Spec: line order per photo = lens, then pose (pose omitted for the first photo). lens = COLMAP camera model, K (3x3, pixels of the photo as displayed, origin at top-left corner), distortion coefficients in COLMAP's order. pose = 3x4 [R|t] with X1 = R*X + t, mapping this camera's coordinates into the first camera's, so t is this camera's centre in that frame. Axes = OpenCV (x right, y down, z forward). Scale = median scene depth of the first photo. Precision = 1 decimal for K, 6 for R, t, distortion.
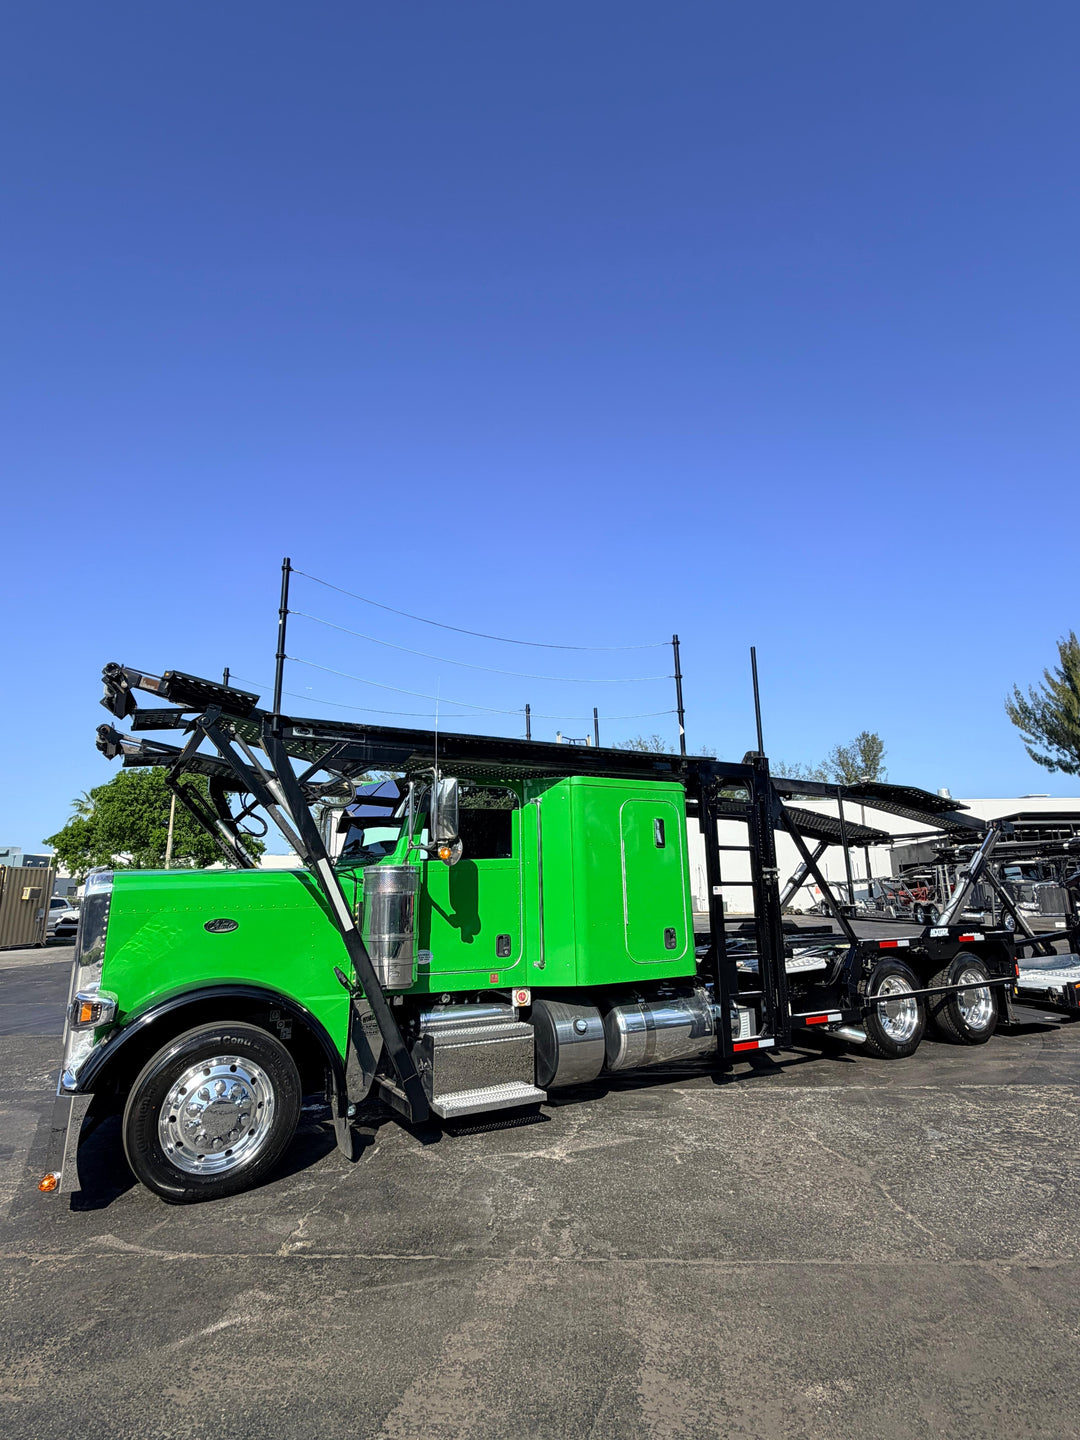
lens RADIAL K [[732.4, 0, 532.6], [0, 732.4, 714.3], [0, 0, 1]] dist [-0.000044, -0.000174]
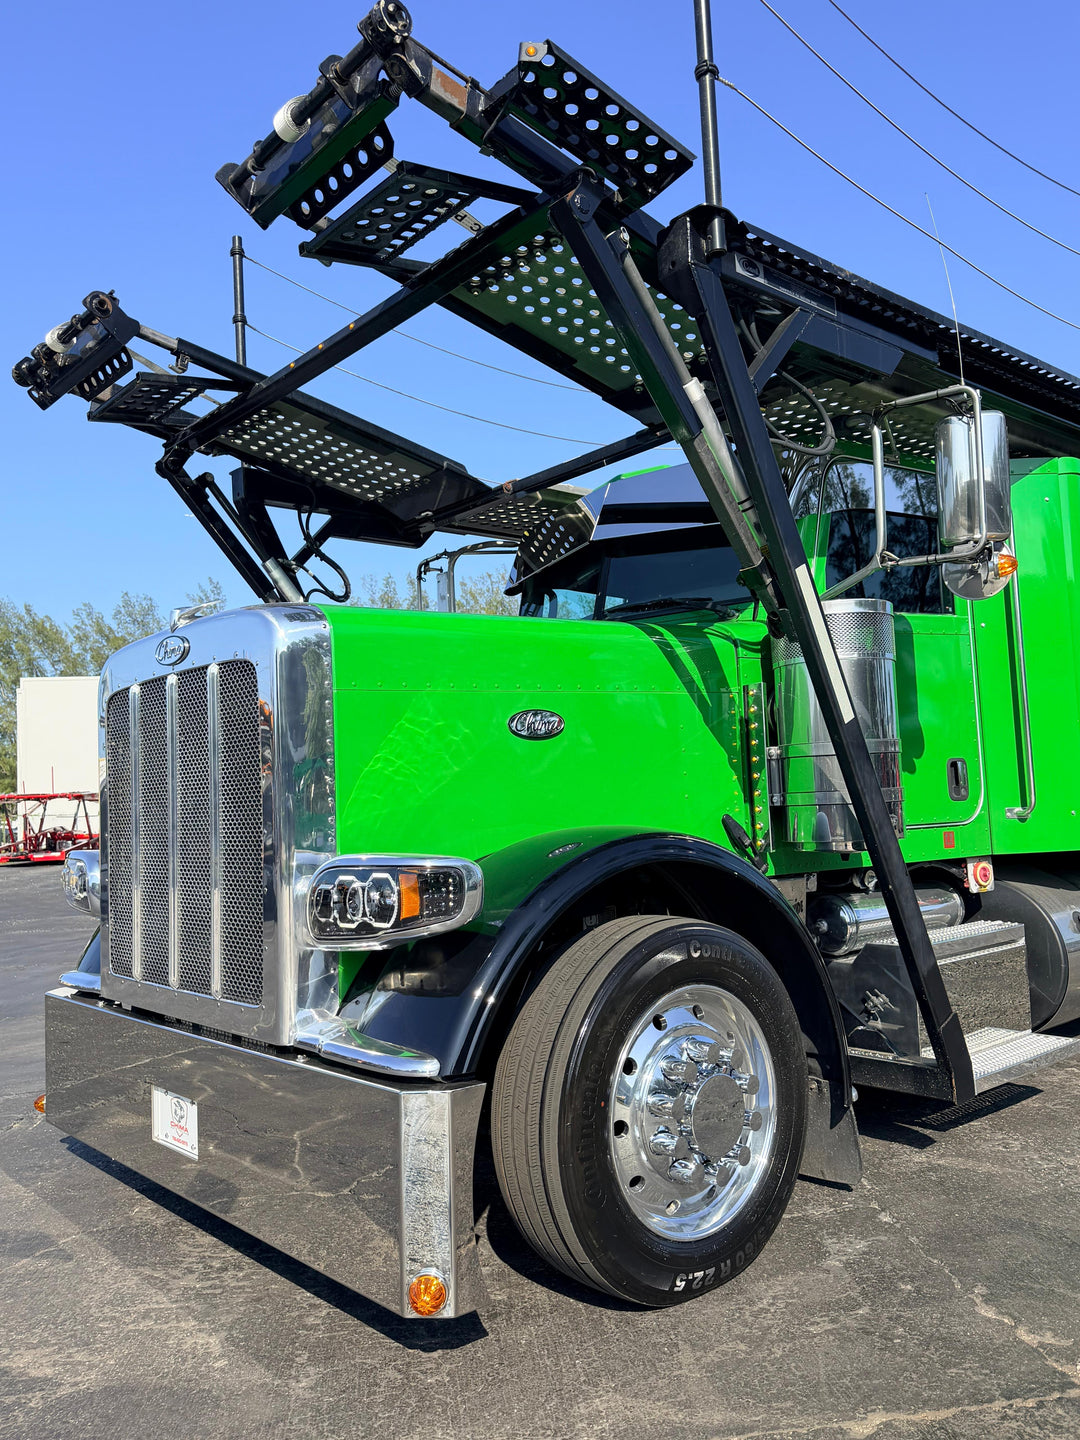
lens RADIAL K [[1129.3, 0, 540.0], [0, 1129.3, 720.0], [0, 0, 1]] dist [0.086193, -0.104396]
pose [[0.982457, -0.015119, 0.185875, -0.469480], [-0.015372, 0.986751, 0.161510, 0.148224], [-0.185854, -0.161534, 0.969209, 0.282603]]
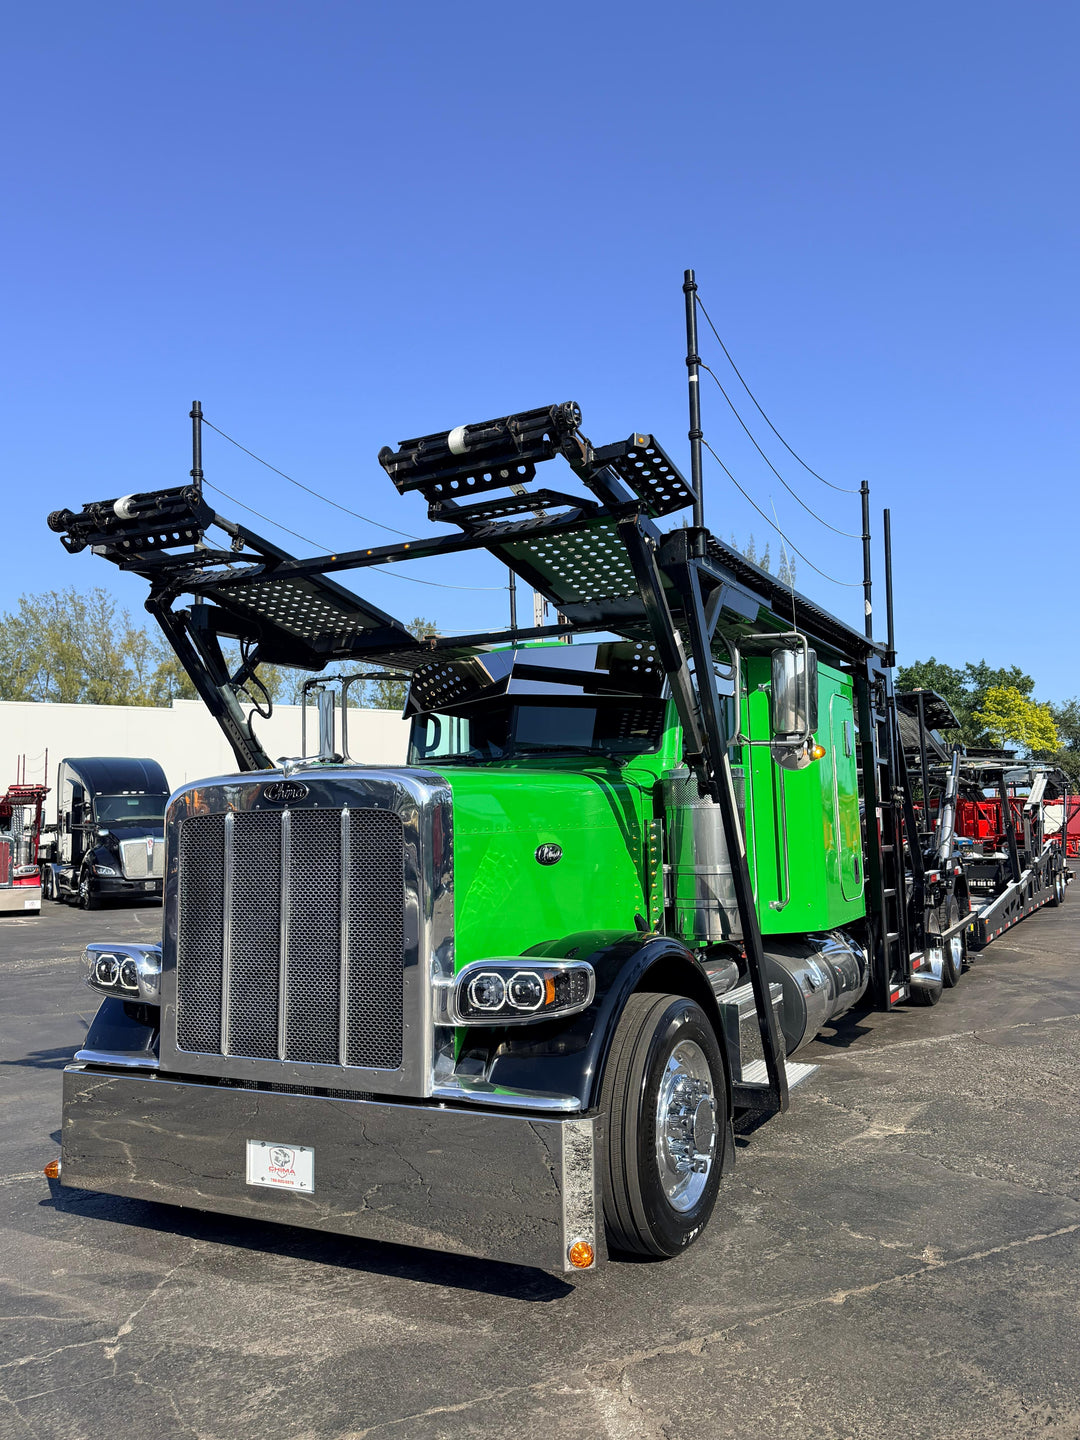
lens RADIAL K [[1120.9, 0, 547.0], [0, 1120.9, 708.0], [0, 0, 1]] dist [0.115201, -0.176585]
pose [[0.844989, 0.054704, 0.531978, -0.802795], [-0.119376, 0.988948, 0.087922, 0.068784], [-0.521289, -0.137799, 0.842181, 0.178745]]
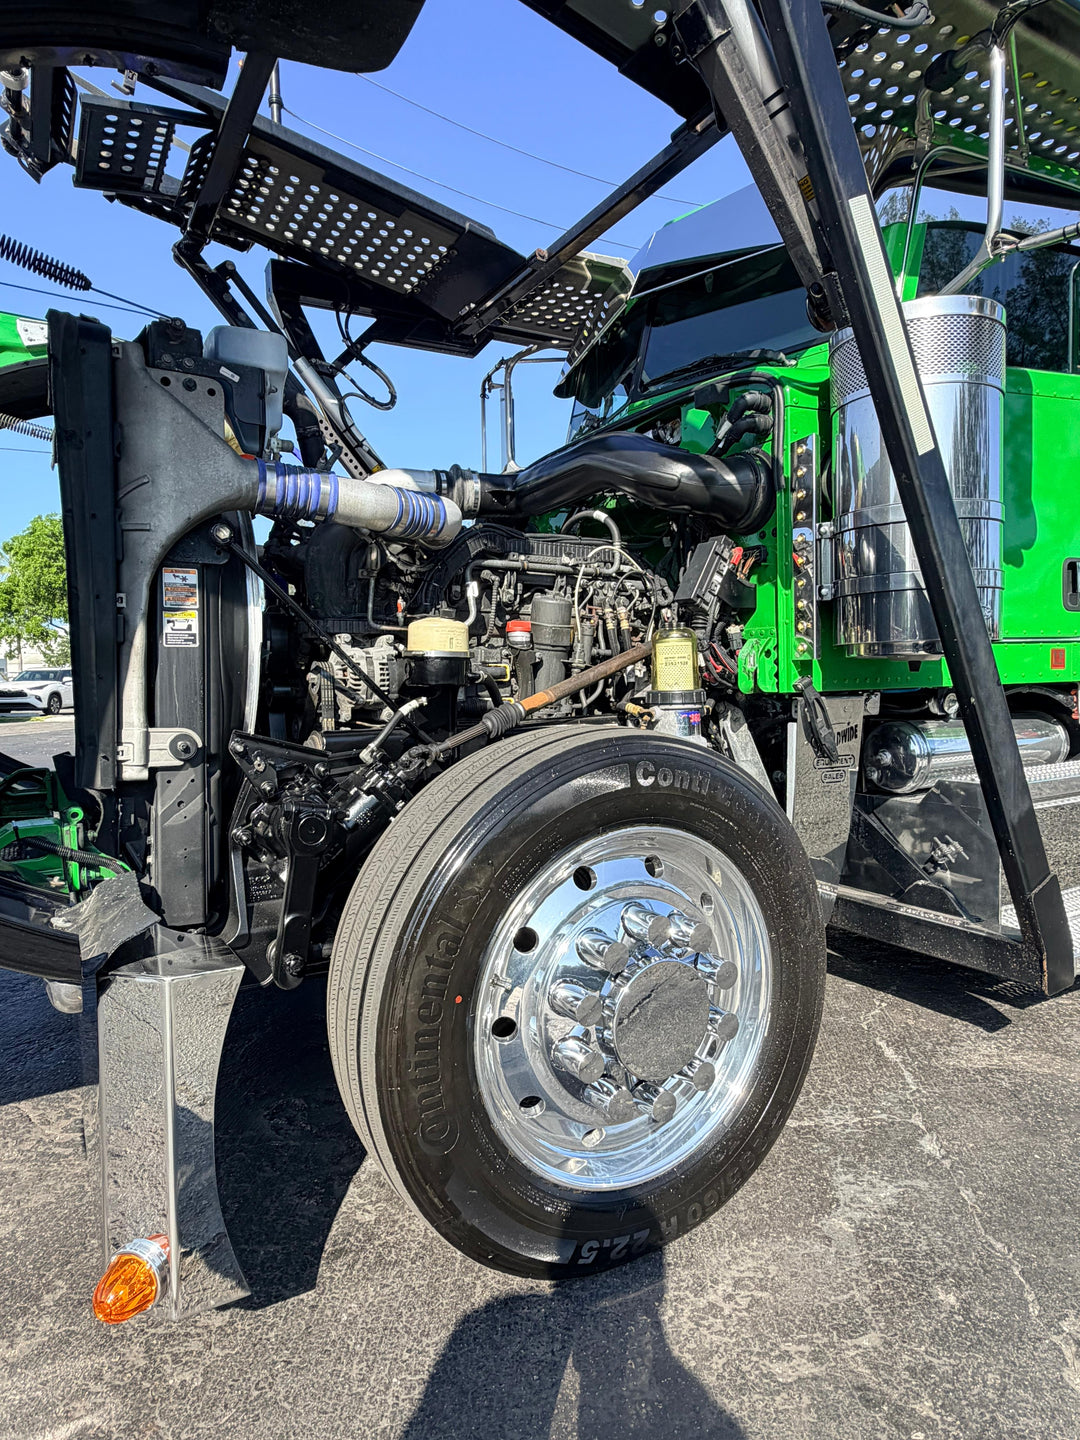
lens RADIAL K [[867.9, 0, 535.3], [0, 867.9, 714.8], [0, 0, 1]] dist [0.001529, -0.001141]
pose [[0.999946, -0.010326, 0.001485, -0.341429], [0.009471, 0.958203, 0.285931, 0.240262], [-0.004376, -0.285901, 0.958249, 0.505255]]
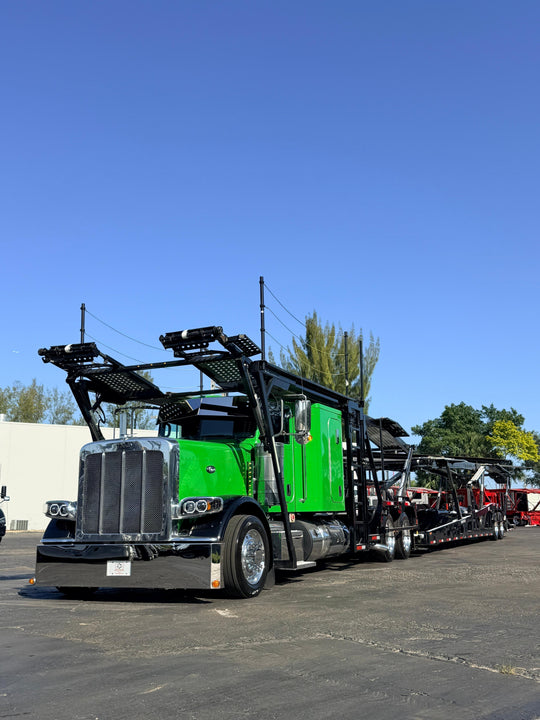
lens RADIAL K [[736.0, 0, 269.0], [0, 736.0, 355.1], [0, 0, 1]] dist [0.155145, 0.001589]
pose [[0.810498, 0.125518, 0.572135, -1.193503], [-0.139569, 0.990021, -0.019480, 0.017503], [-0.568870, -0.064064, 0.819928, -0.496123]]
